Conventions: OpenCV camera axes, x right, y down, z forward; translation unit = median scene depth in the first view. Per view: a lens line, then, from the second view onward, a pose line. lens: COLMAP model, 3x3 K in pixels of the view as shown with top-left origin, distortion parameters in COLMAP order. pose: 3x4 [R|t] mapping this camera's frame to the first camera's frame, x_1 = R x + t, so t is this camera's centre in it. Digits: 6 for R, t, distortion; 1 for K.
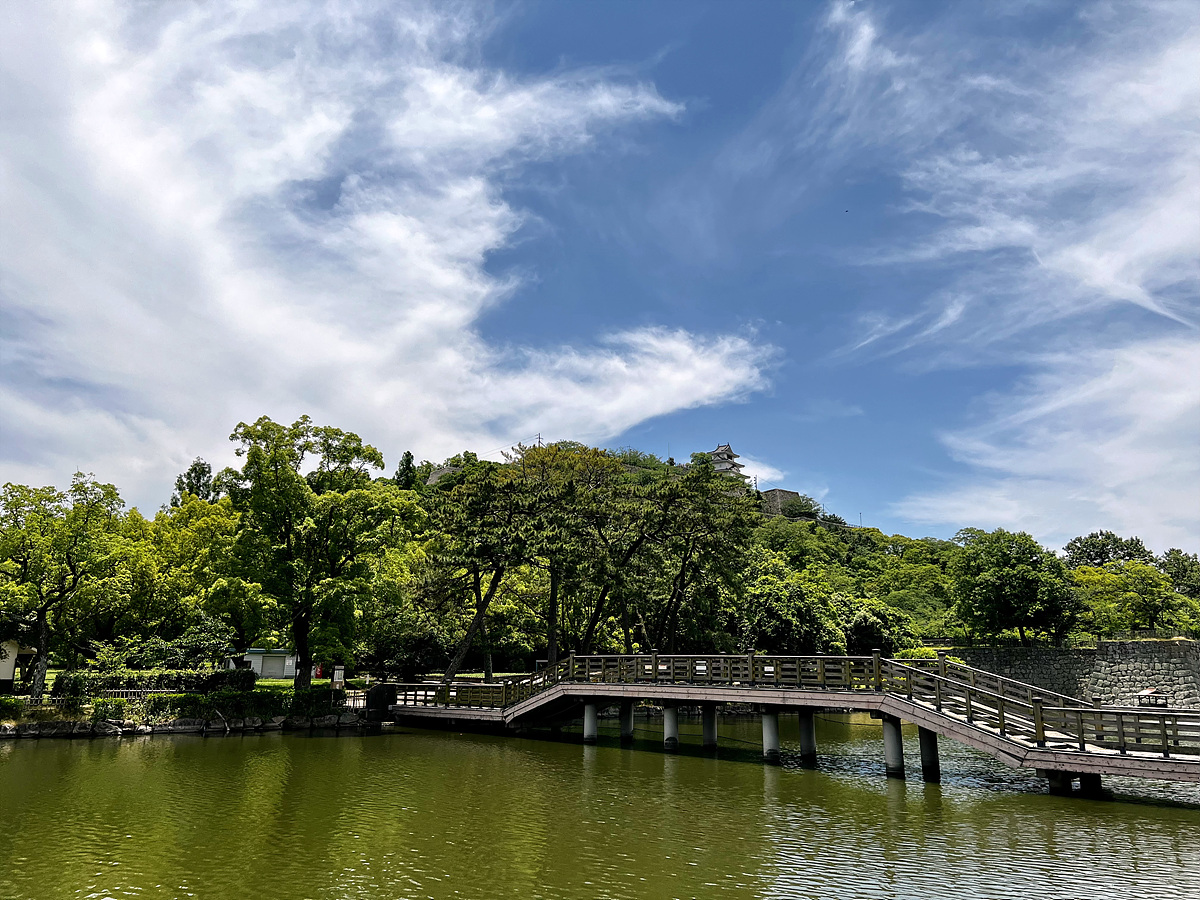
lens RADIAL K [[925.9, 0, 623.4], [0, 925.9, 453.3], [0, 0, 1]] dist [0.052864, -0.049654]
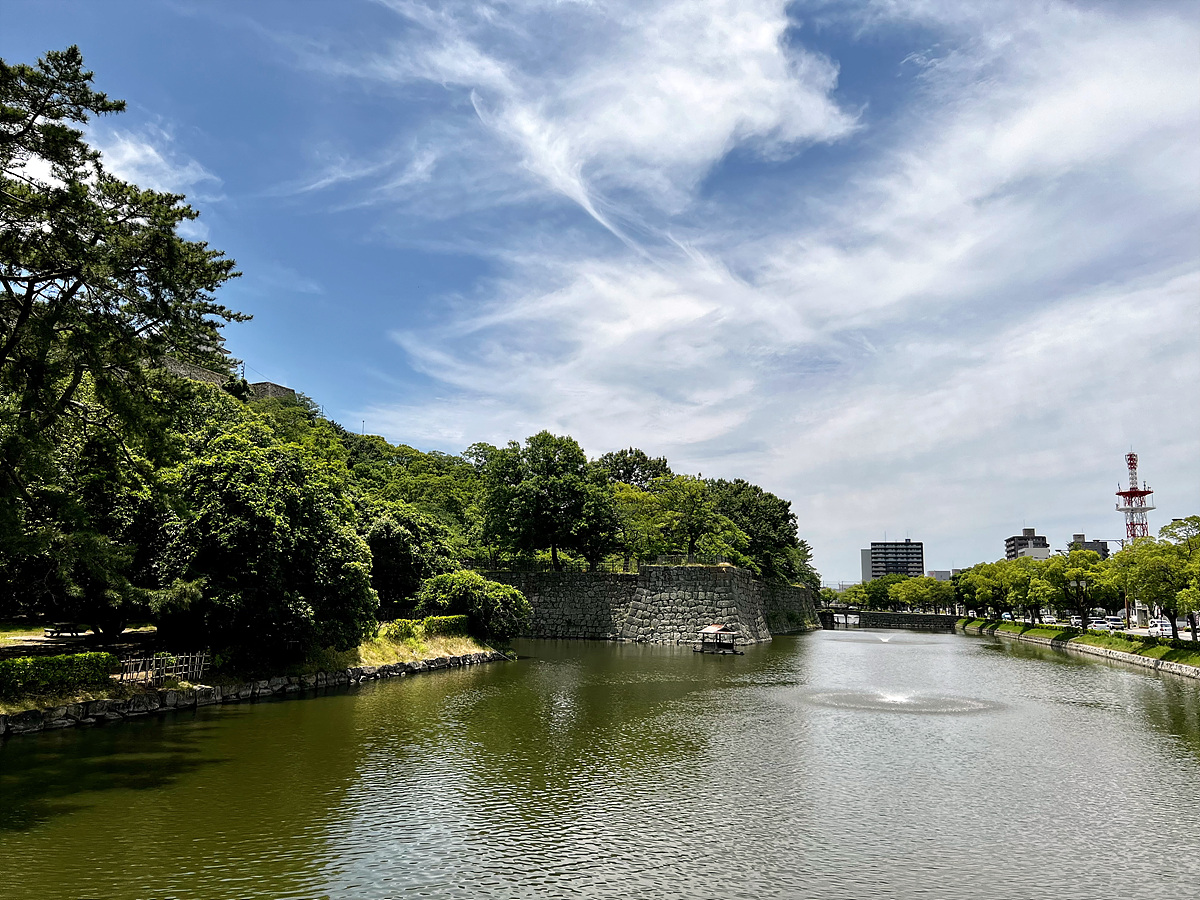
lens RADIAL K [[914.1, 0, 607.0], [0, 914.1, 447.0], [0, 0, 1]] dist [0.070388, -0.076229]
pose [[0.864313, 0.084389, 0.495824, 0.047344], [-0.121578, 0.991643, 0.043155, 0.053857], [-0.488039, -0.097581, 0.867350, 0.265025]]
